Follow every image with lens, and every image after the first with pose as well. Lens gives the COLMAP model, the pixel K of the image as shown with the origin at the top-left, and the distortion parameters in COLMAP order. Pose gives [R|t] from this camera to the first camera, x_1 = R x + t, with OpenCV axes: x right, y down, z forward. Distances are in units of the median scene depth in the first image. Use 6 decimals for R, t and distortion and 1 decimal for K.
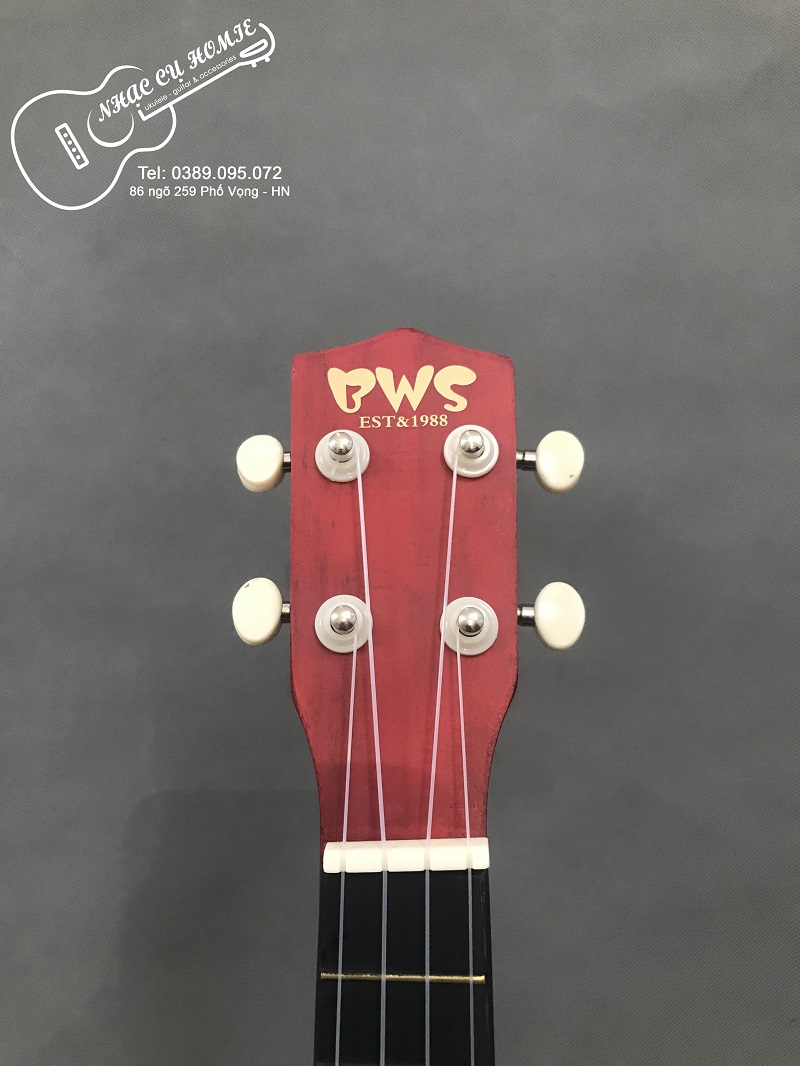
lens RADIAL K [[869.1, 0, 389.6], [0, 869.1, 559.8], [0, 0, 1]] dist [0.053001, -0.044998]
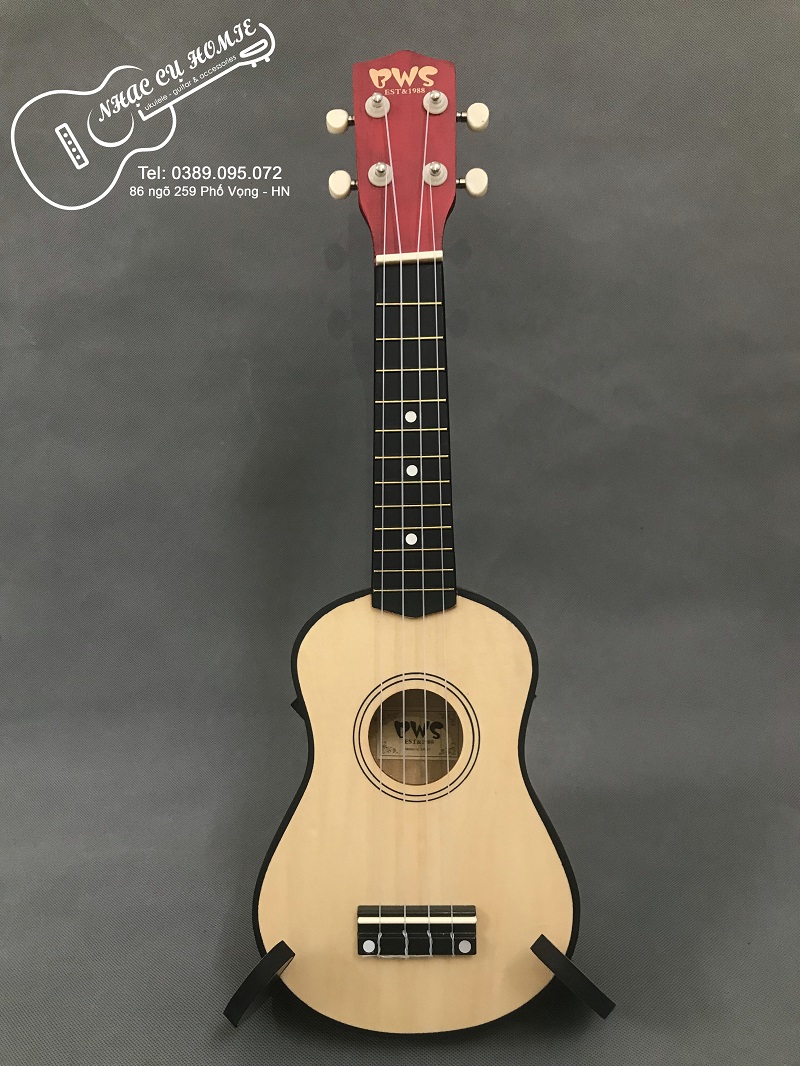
lens RADIAL K [[869.1, 0, 401.7], [0, 869.1, 535.5], [0, 0, 1]] dist [0.053001, -0.044998]
pose [[0.999679, -0.019290, 0.016455, -0.050635], [0.018075, 0.997309, 0.071056, 0.812302], [-0.017782, -0.070736, 0.997337, -1.308146]]
